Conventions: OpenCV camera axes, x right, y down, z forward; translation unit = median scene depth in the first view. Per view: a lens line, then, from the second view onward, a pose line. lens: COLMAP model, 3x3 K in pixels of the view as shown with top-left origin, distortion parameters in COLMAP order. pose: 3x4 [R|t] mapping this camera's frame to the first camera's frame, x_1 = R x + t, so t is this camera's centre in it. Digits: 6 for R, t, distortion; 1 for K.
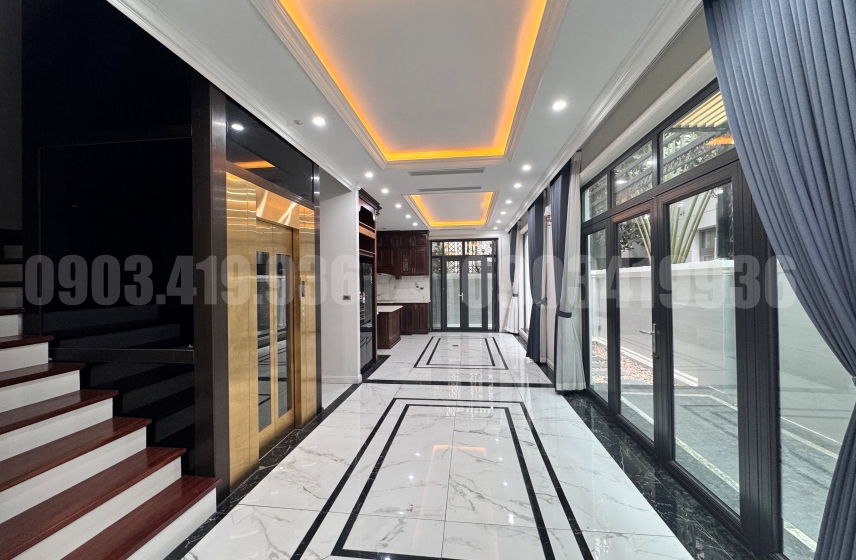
lens RADIAL K [[337.7, 0, 430.6], [0, 337.7, 279.0], [0, 0, 1]] dist [-0.008013, -0.001346]
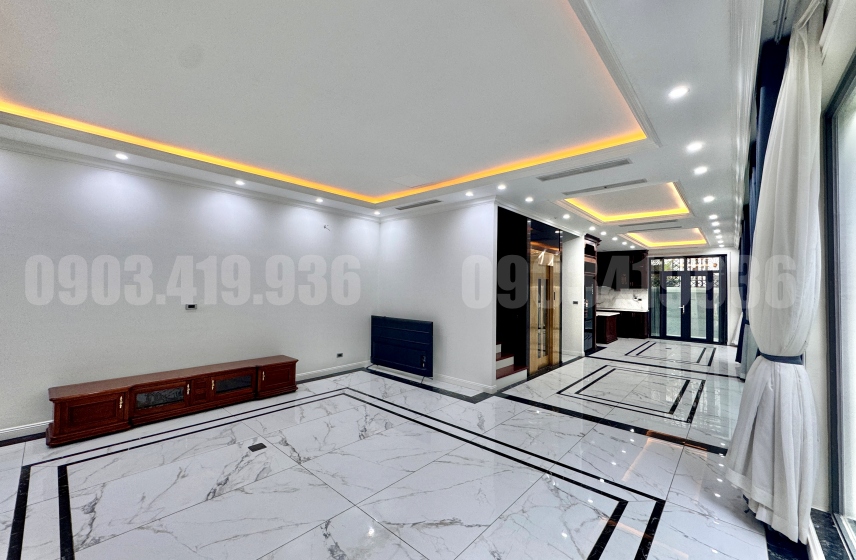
lens RADIAL K [[337.7, 0, 423.1], [0, 337.7, 279.8], [0, 0, 1]] dist [-0.008013, -0.001346]
pose [[0.802521, 0.011865, -0.596505, 0.068402], [-0.023479, 0.999656, -0.011704, -0.009390], [0.596161, 0.023398, 0.802524, -0.393554]]
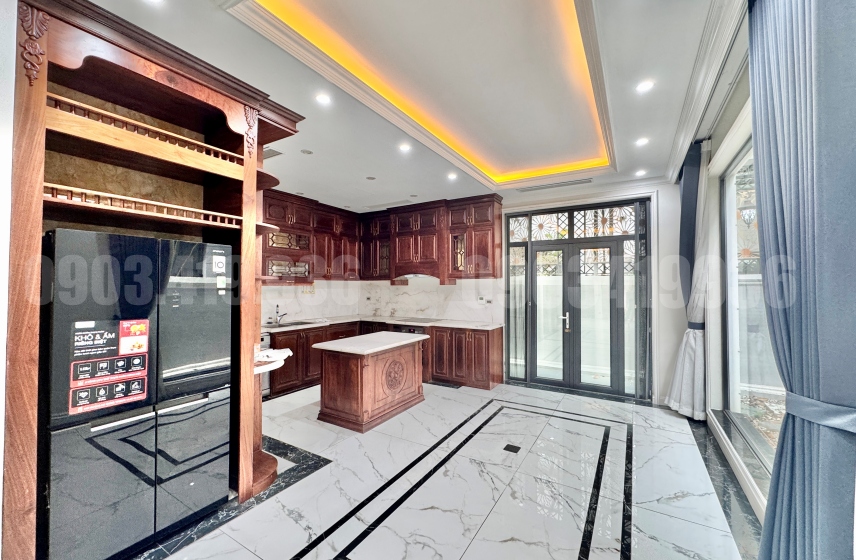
lens RADIAL K [[337.7, 0, 430.5], [0, 337.7, 276.3], [0, 0, 1]] dist [-0.008013, -0.001346]
pose [[0.905743, 0.005339, -0.423793, 0.128099], [-0.014218, 0.999741, -0.017791, -0.002654], [0.423588, 0.022139, 0.905584, 0.478277]]
